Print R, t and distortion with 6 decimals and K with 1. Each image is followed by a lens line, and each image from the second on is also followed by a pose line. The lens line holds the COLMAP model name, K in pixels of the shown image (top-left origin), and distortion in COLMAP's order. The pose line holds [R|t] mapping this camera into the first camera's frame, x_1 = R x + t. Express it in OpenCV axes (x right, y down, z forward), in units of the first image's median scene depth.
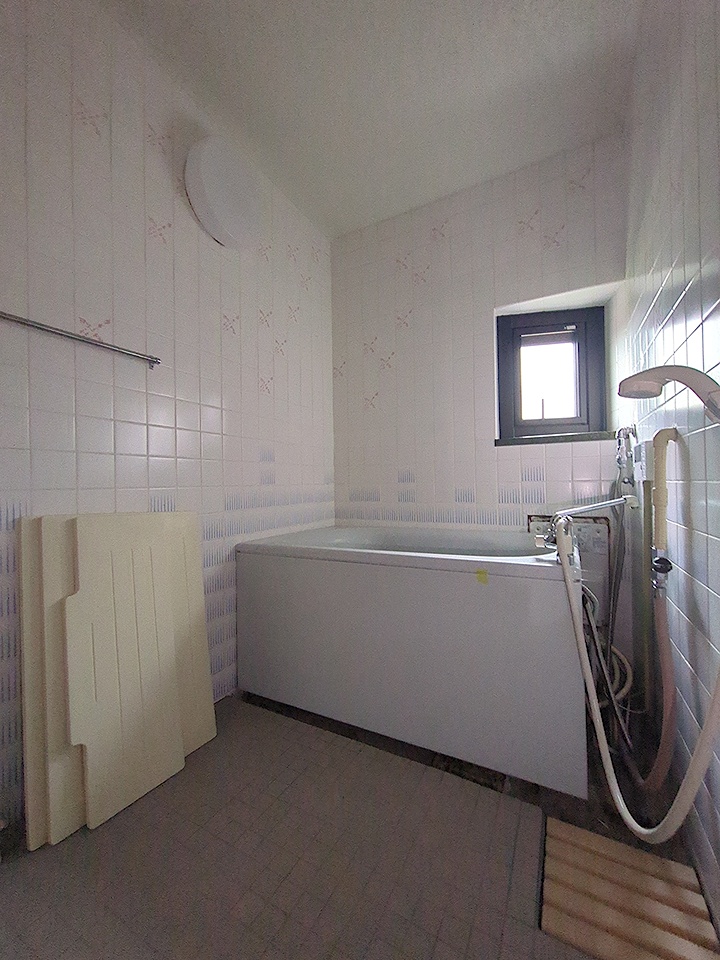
lens RADIAL K [[378.6, 0, 361.6], [0, 378.6, 479.2], [0, 0, 1]] dist [0.002998, 0.000276]
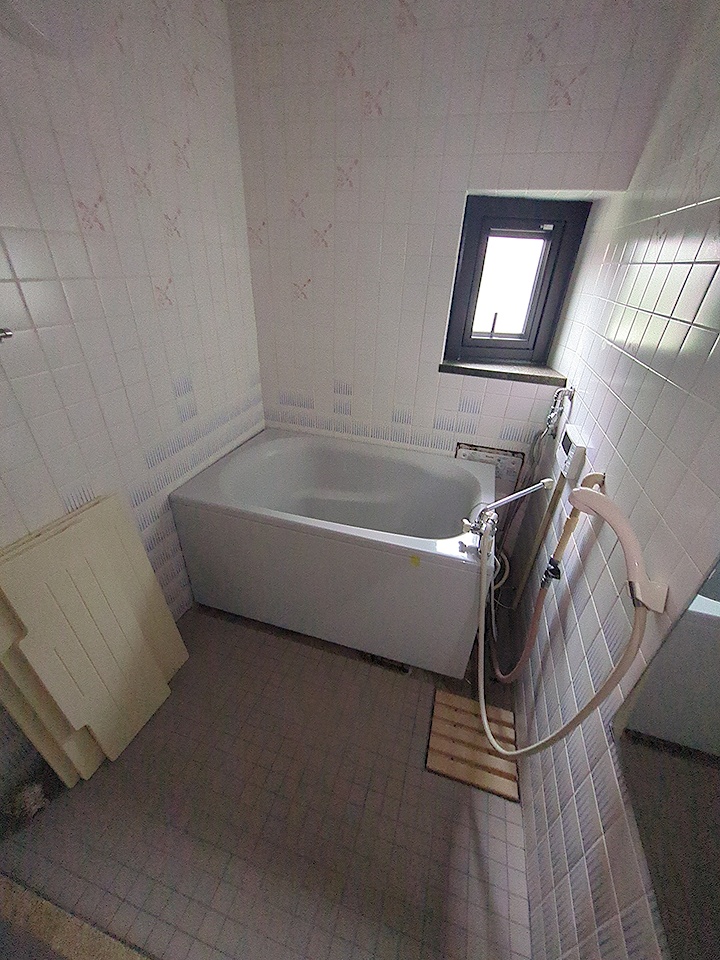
lens RADIAL K [[378.6, 0, 362.4], [0, 378.6, 485.8], [0, 0, 1]] dist [0.002998, 0.000276]
pose [[0.978234, -0.050490, 0.201267, -0.040853], [-0.059700, 0.860456, 0.506015, -0.325767], [-0.198730, -0.507017, 0.838713, 0.106837]]
